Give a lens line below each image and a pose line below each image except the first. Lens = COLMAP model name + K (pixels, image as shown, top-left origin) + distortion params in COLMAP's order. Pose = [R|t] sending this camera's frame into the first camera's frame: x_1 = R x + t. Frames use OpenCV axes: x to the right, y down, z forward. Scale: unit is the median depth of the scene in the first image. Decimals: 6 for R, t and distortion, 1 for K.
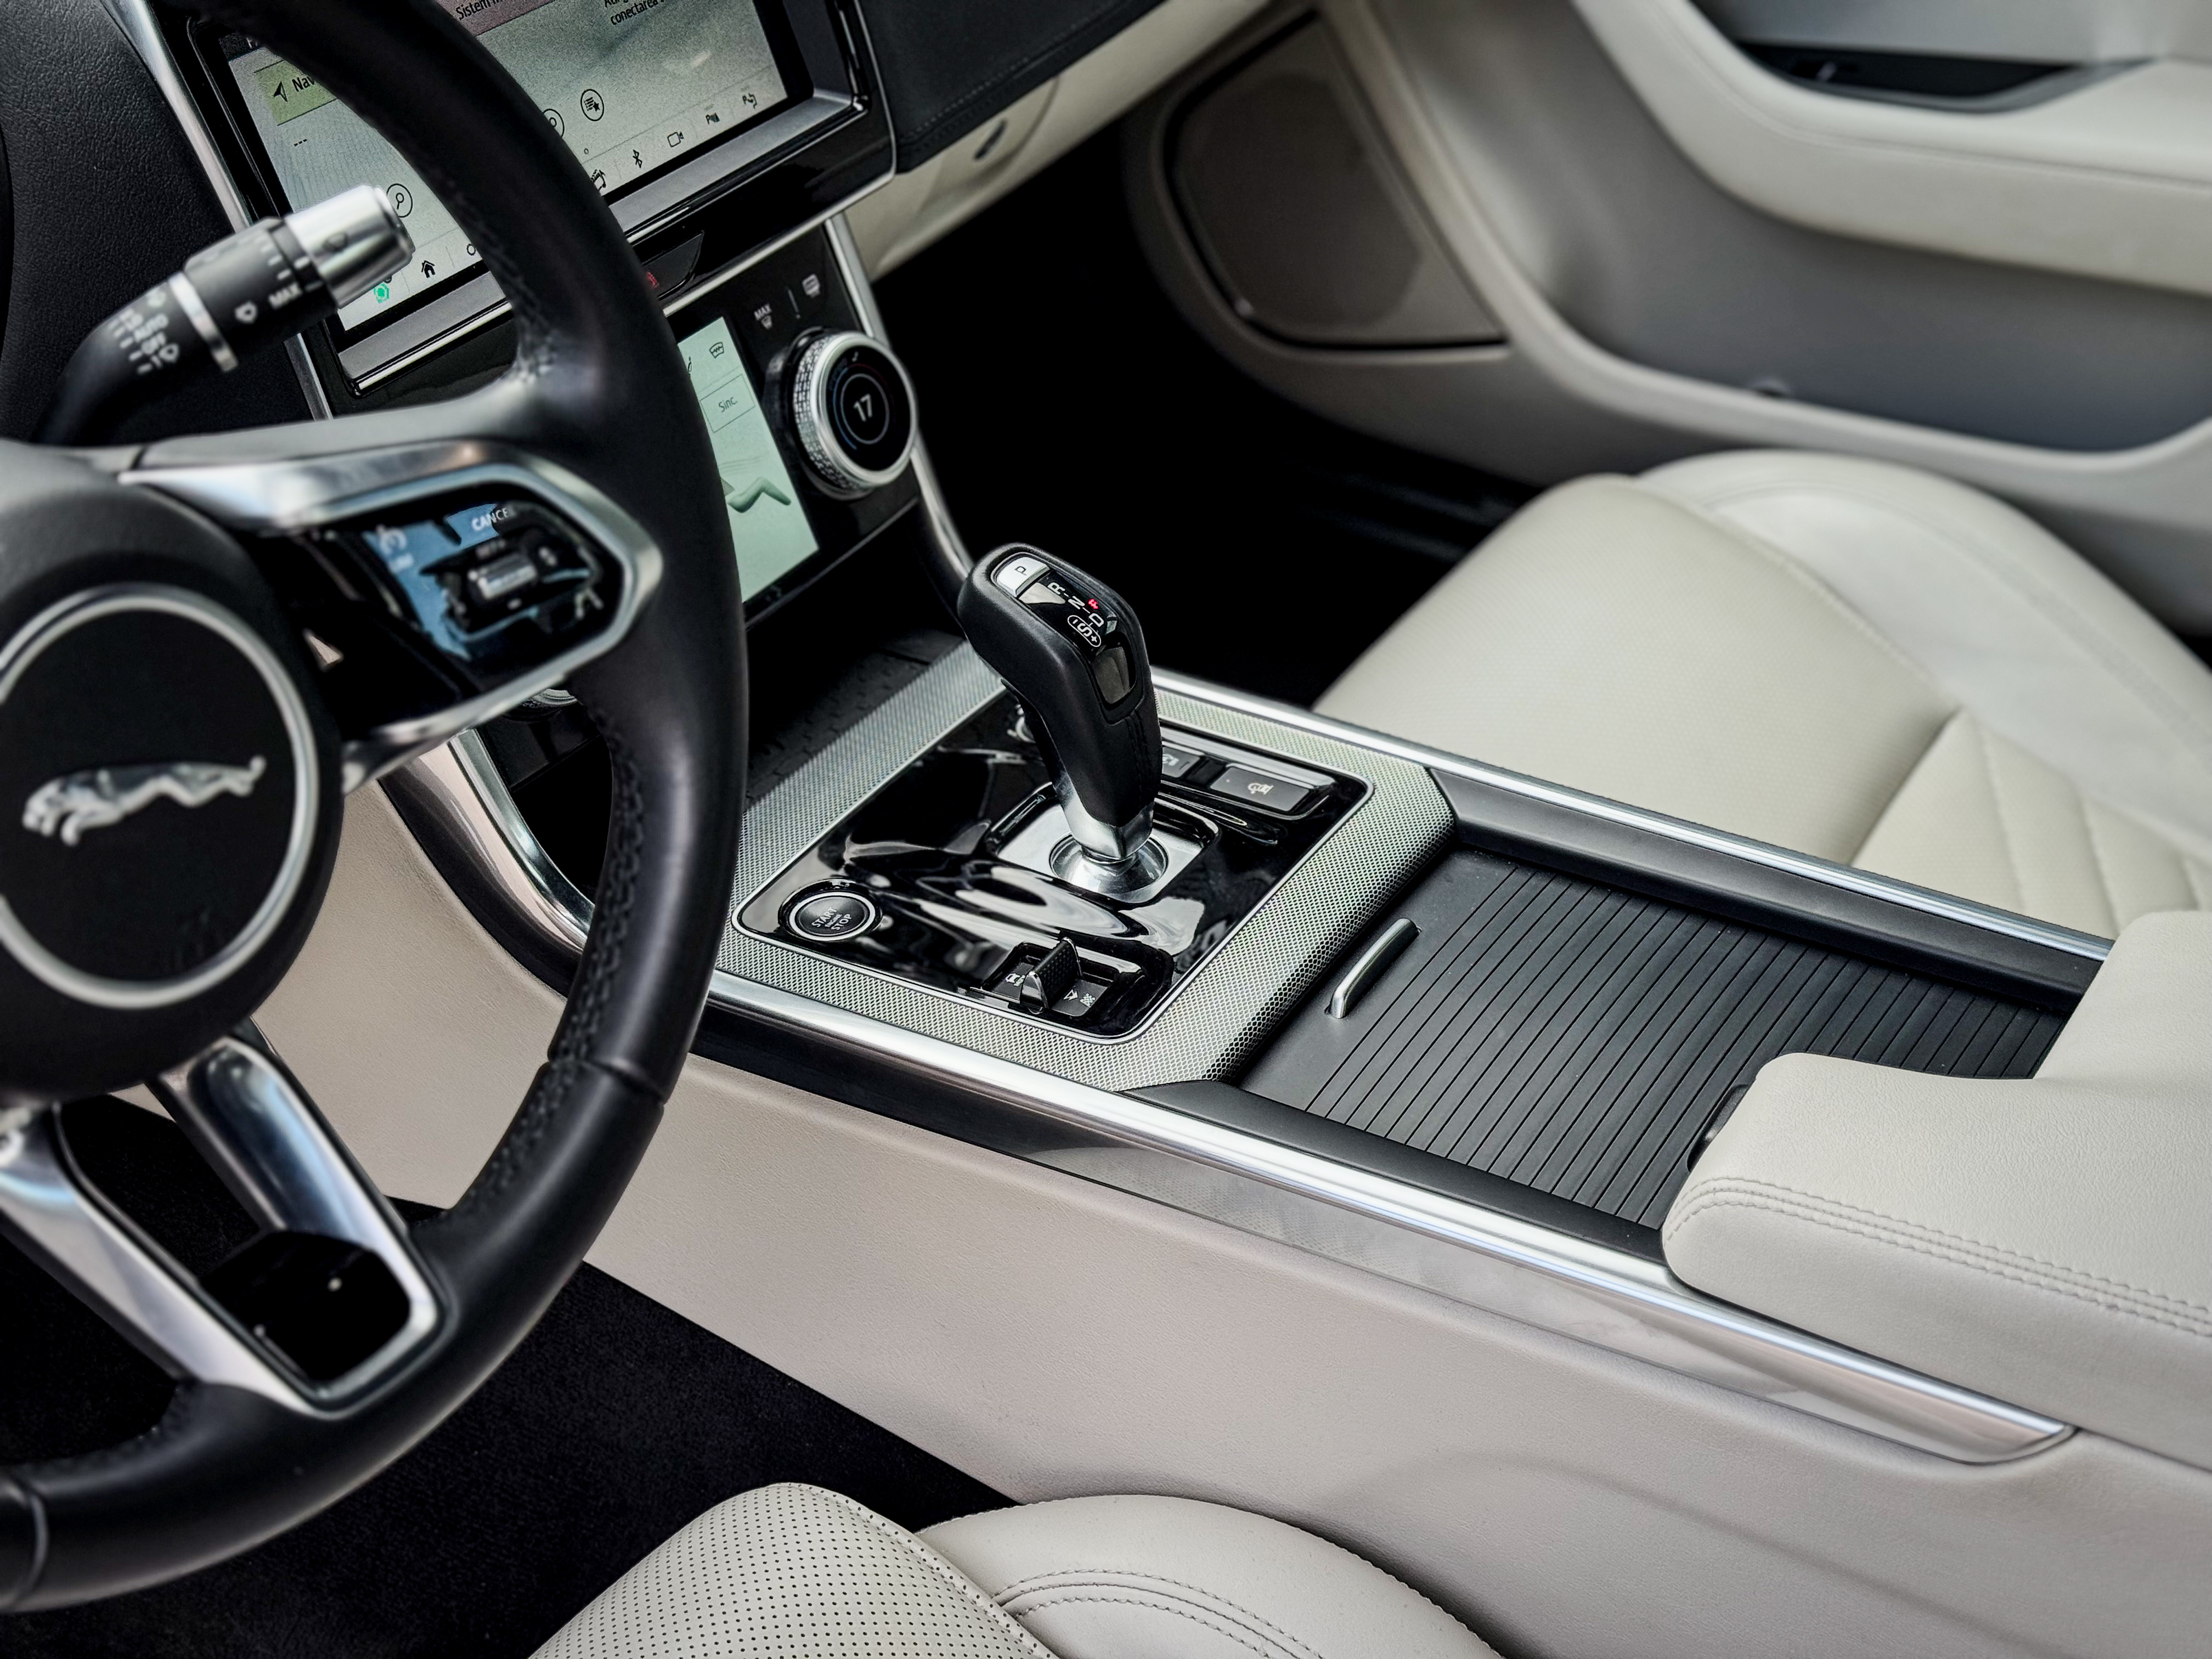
lens RADIAL K [[3065.8, 0, 1104.3], [0, 3065.8, 842.4], [0, 0, 1]] dist [0.091212, 0.000000]
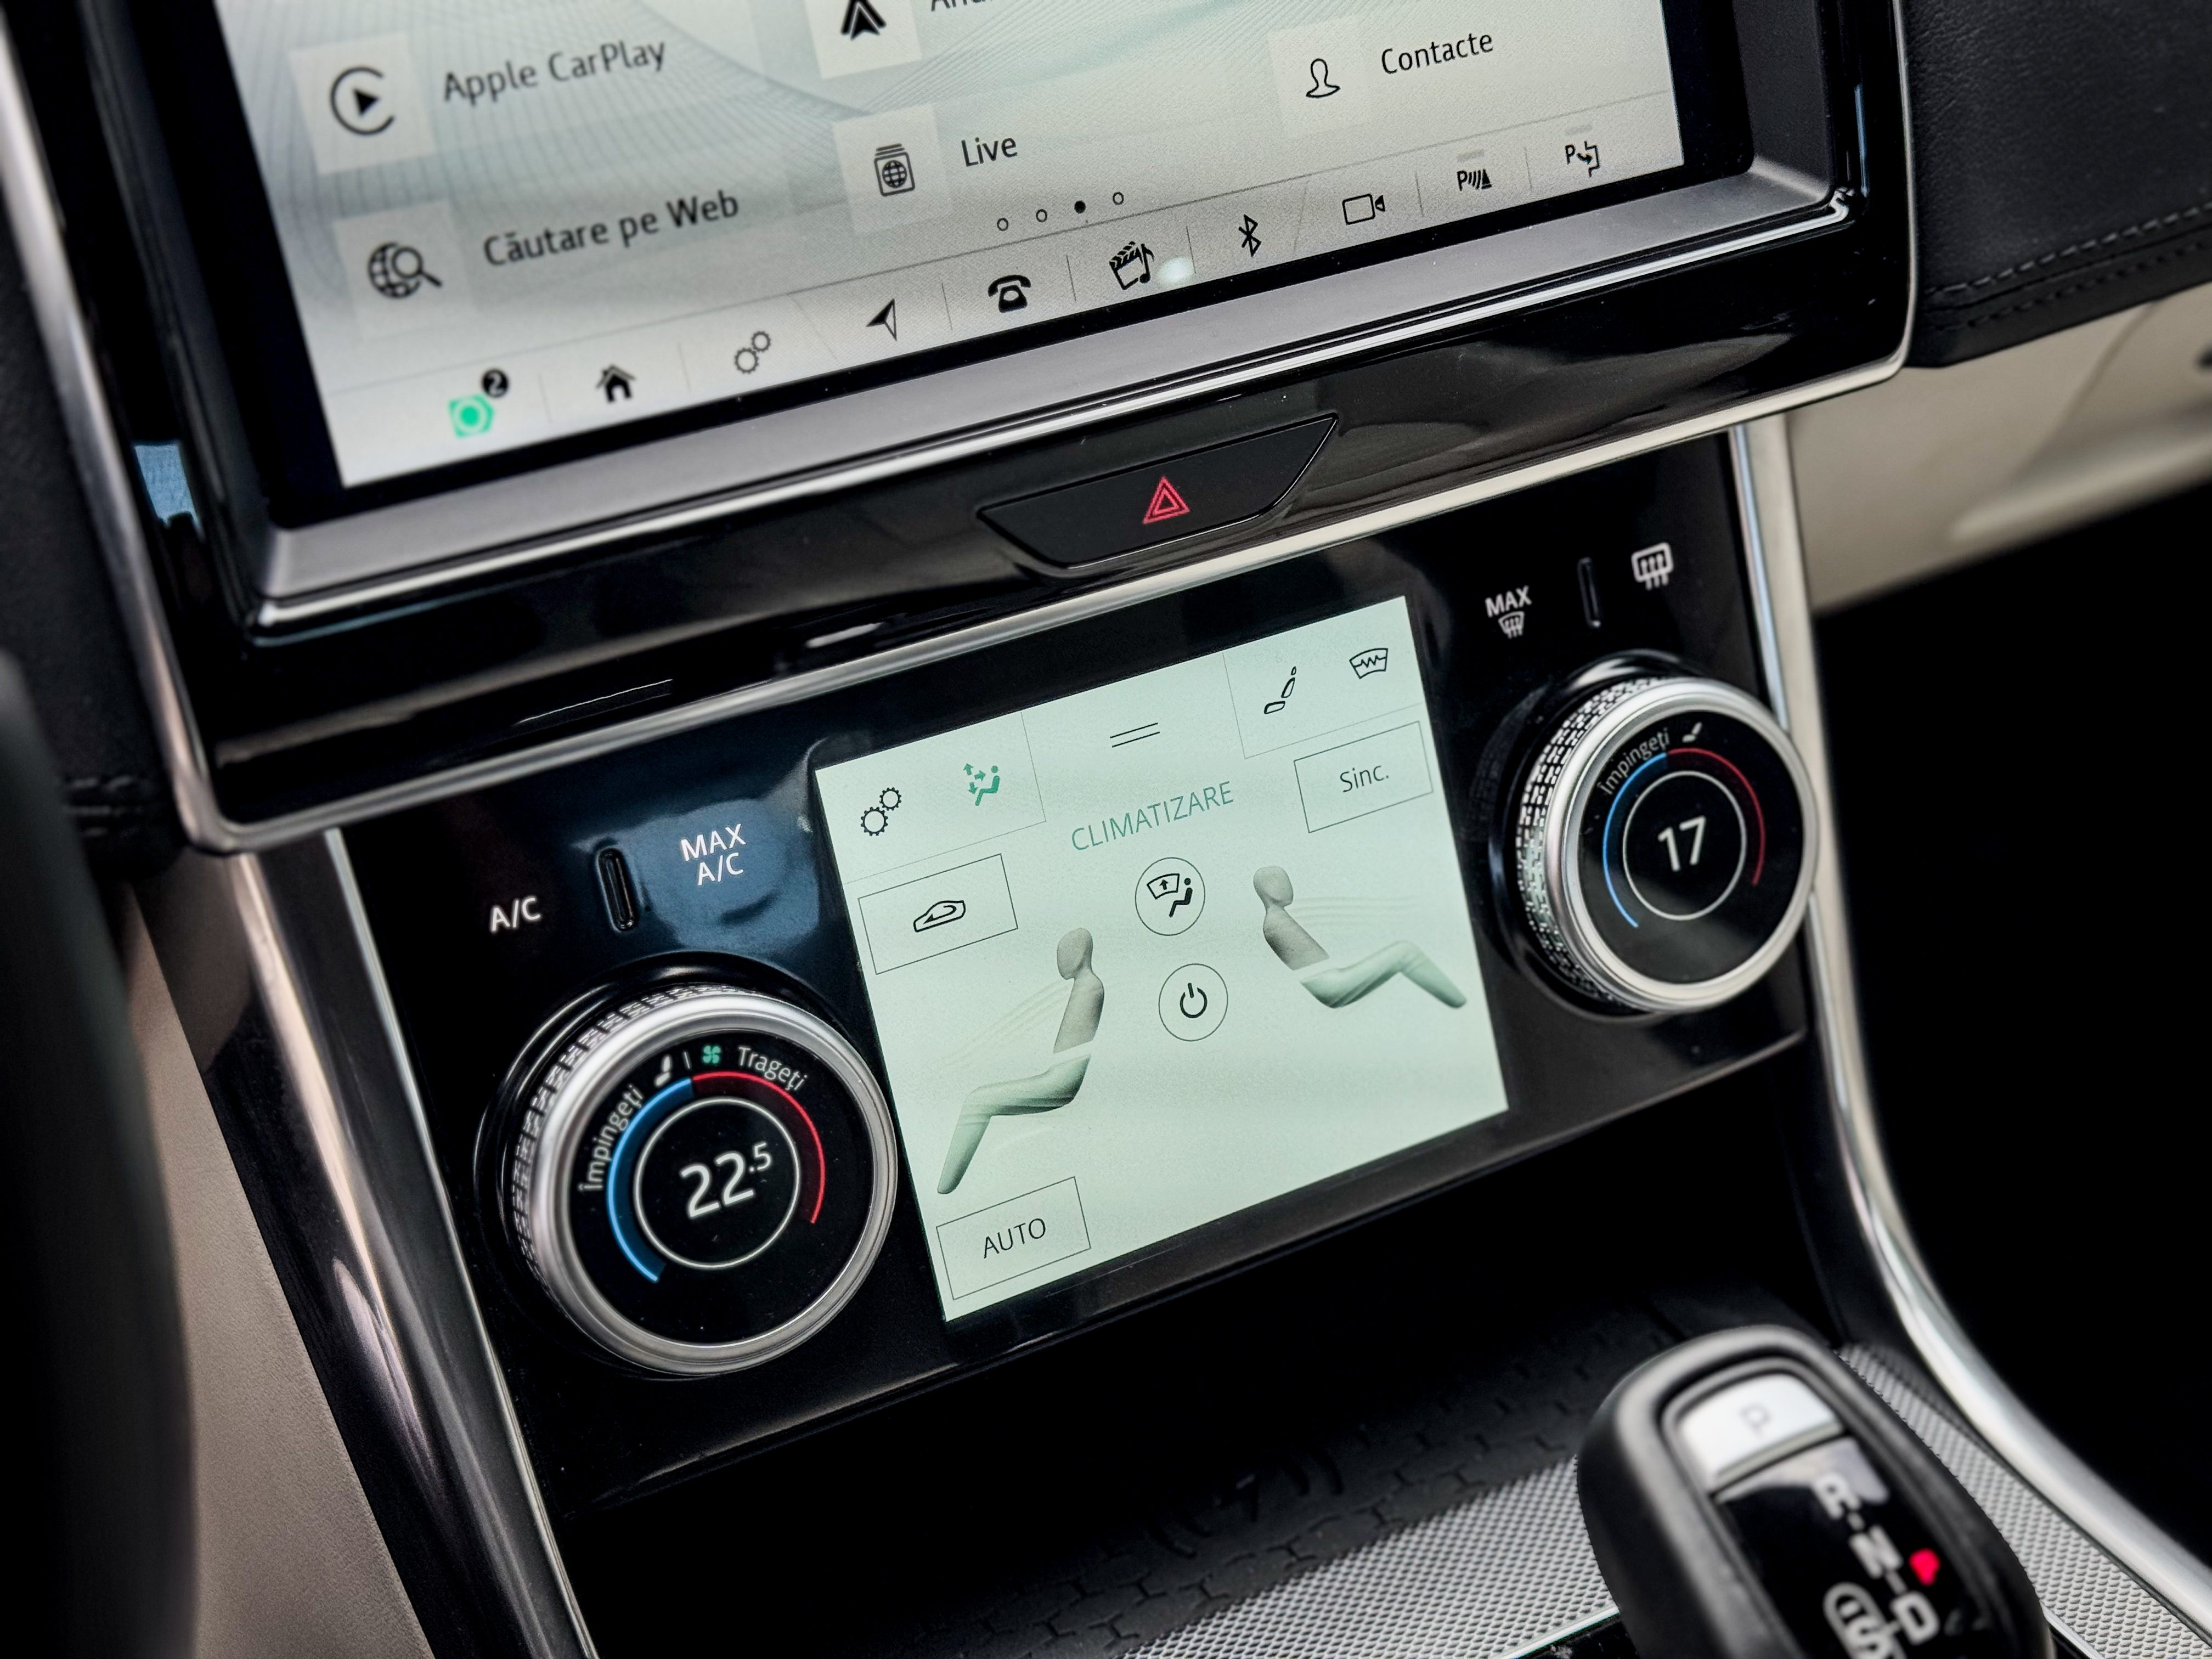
lens RADIAL K [[3065.8, 0, 1120.1], [0, 3065.8, 837.0], [0, 0, 1]] dist [0.091212, 0.000000]
pose [[0.870575, 0.239430, -0.429851, 0.046618], [-0.256176, 0.966434, 0.019478, -0.131186], [0.420086, 0.093160, 0.902690, 0.554860]]
